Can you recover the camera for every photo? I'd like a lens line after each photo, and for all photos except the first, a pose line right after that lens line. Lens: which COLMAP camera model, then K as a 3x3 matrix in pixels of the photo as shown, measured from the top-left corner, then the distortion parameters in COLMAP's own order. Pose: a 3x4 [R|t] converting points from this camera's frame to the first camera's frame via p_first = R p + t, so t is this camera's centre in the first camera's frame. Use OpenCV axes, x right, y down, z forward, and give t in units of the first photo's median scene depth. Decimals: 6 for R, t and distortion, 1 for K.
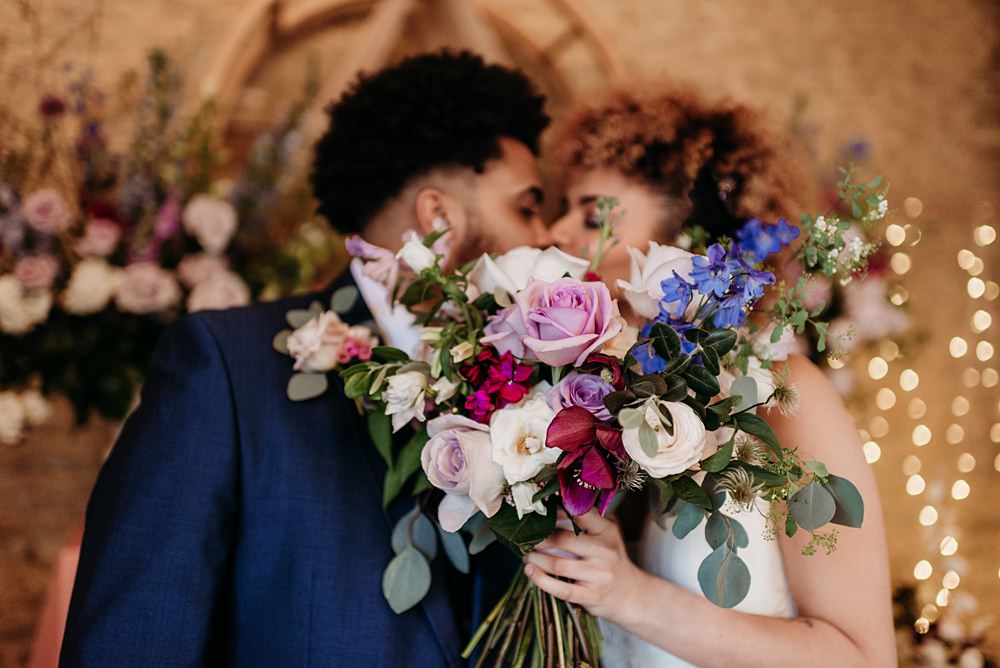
lens RADIAL K [[1005.8, 0, 500.0], [0, 1005.8, 334.0], [0, 0, 1]] dist [-0.012577, 0.000041]
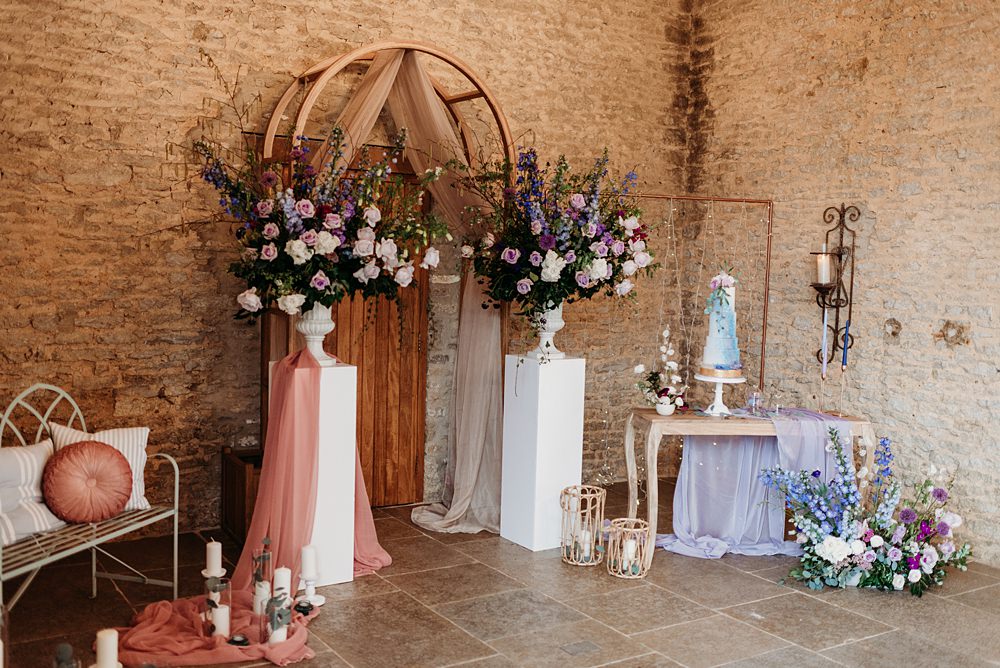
lens RADIAL K [[985.6, 0, 519.1], [0, 985.6, 332.2], [0, 0, 1]] dist [0.002180, -0.007902]
pose [[0.941876, -0.021684, 0.335261, -0.502909], [-0.007292, 0.996360, 0.084930, -0.027369], [-0.335883, -0.082439, 0.938289, -0.794609]]
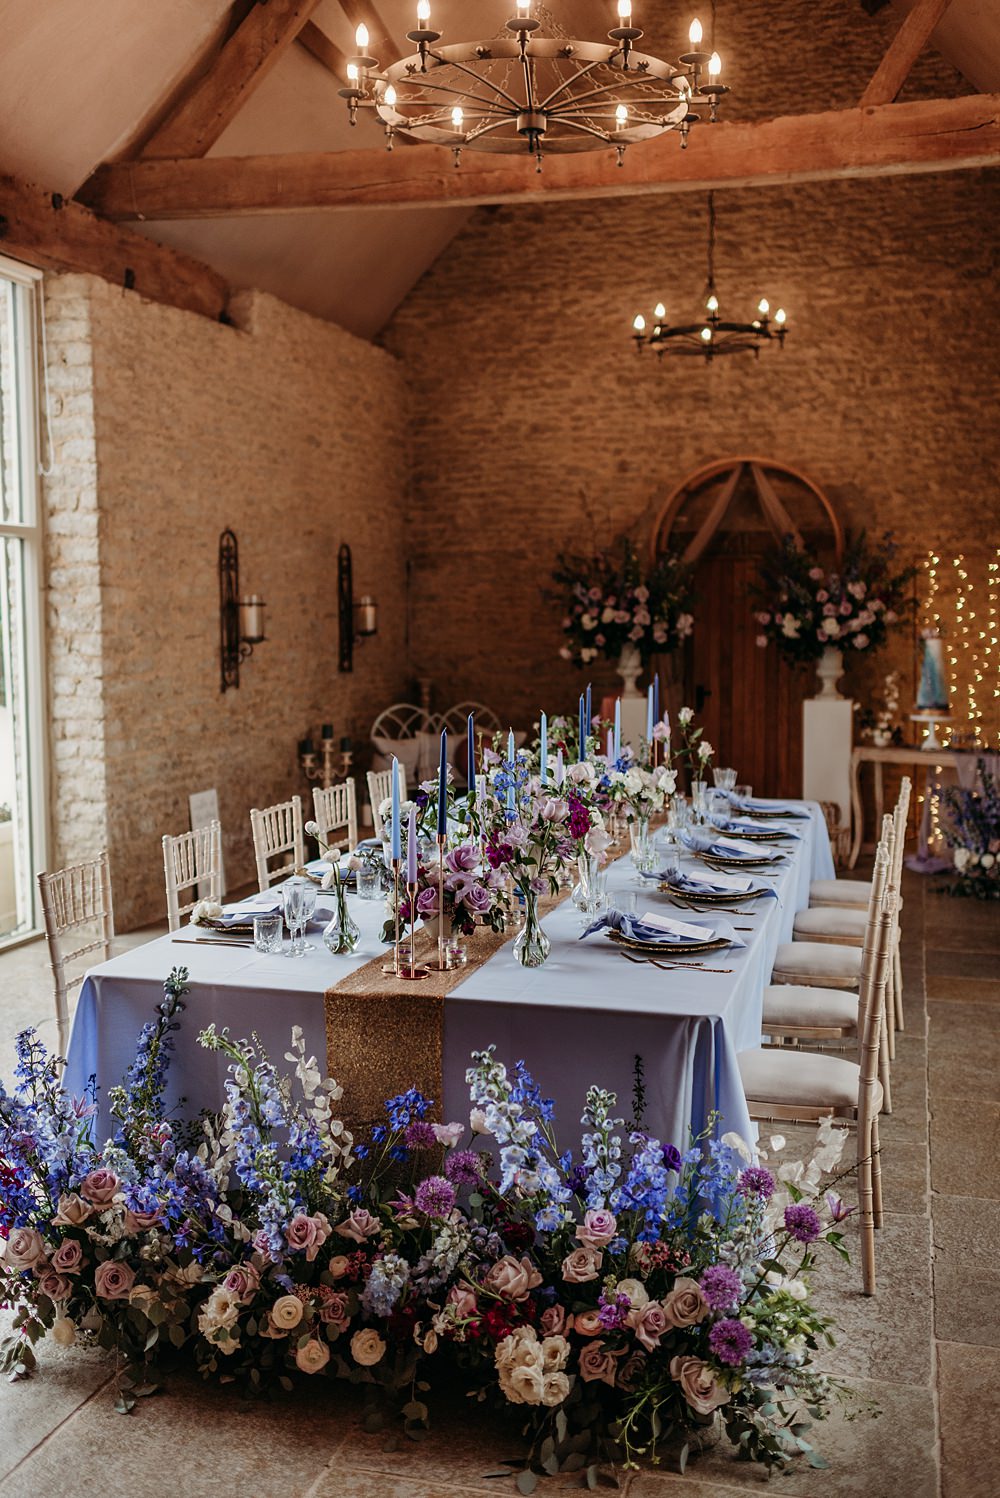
lens RADIAL K [[1476.4, 0, 500.0], [0, 1476.4, 749.0], [0, 0, 1]] dist [0.002180, -0.007902]
pose [[0.873334, 0.016083, -0.486857, 1.164669], [0.030611, 0.995668, 0.087802, -0.033498], [0.486160, -0.091584, 0.869058, -2.419860]]
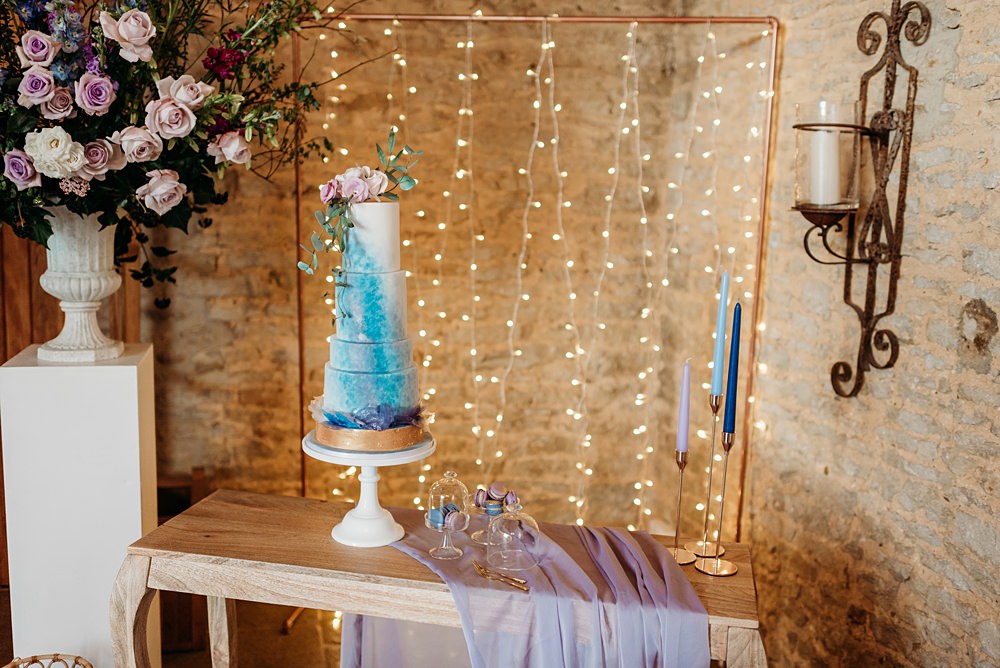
lens RADIAL K [[1005.8, 0, 500.0], [0, 1005.8, 334.0], [0, 0, 1]] dist [-0.012577, 0.000041]
pose [[0.999686, 0.011282, -0.022360, 0.544748], [-0.007715, 0.988096, 0.153643, 0.023033], [0.023827, -0.153422, 0.987873, 0.085101]]
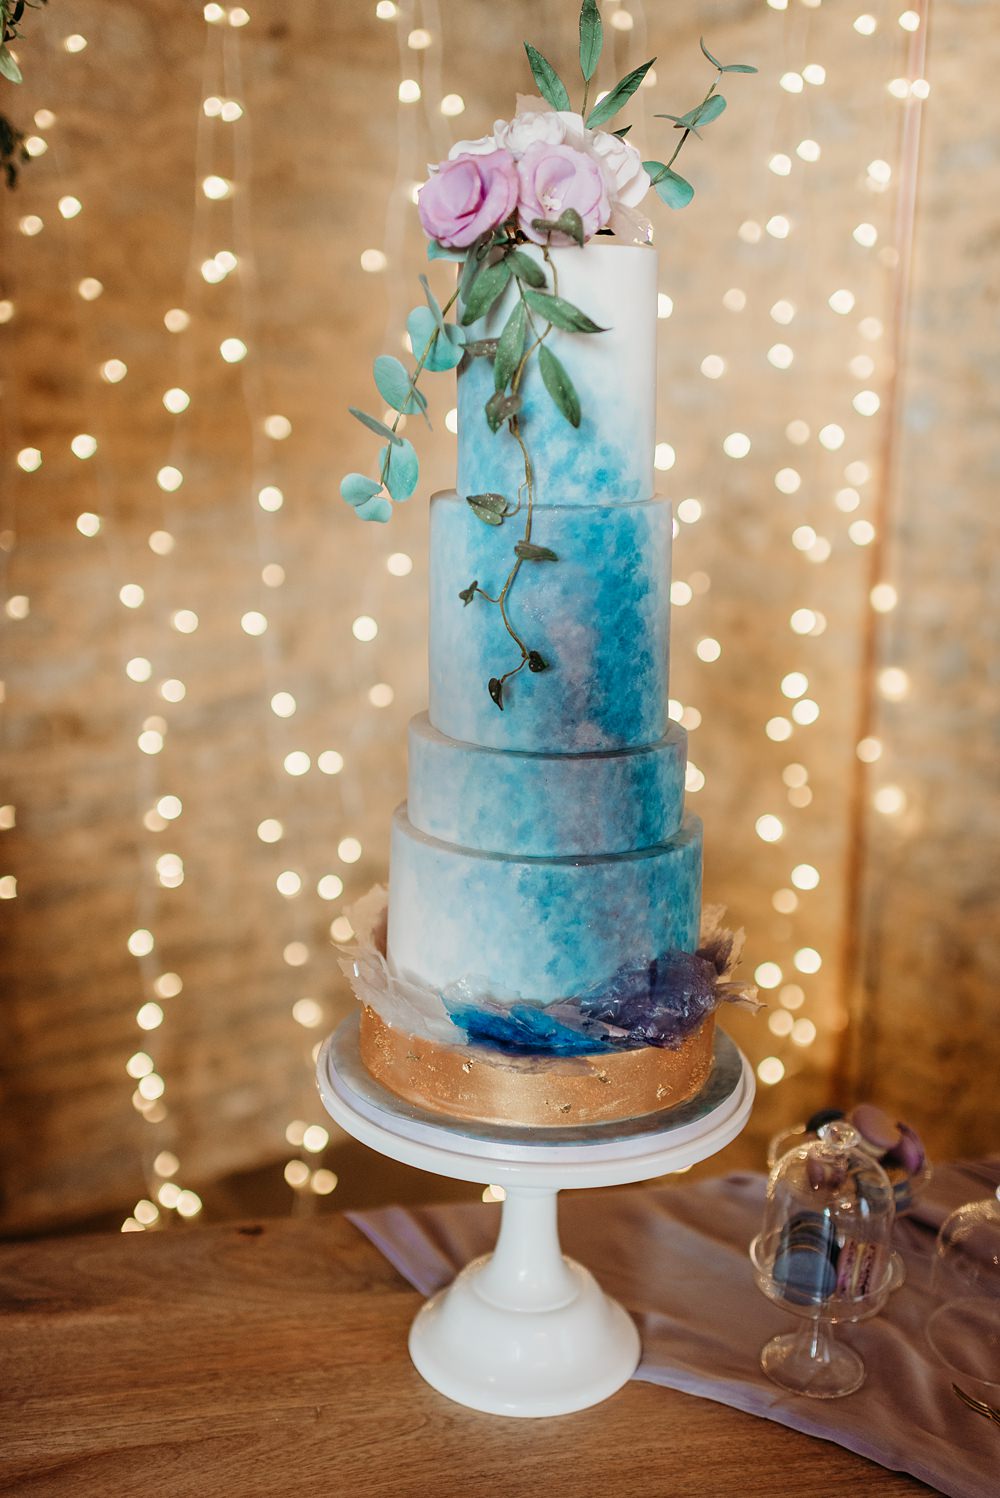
lens RADIAL K [[1628.9, 0, 500.0], [0, 1628.9, 749.0], [0, 0, 1]] dist [-0.018174, -0.004040]
pose [[0.929529, -0.090040, 0.357588, 0.316379], [0.005153, 0.972808, 0.231557, 0.059466], [-0.368714, -0.213396, 0.904717, 0.464545]]
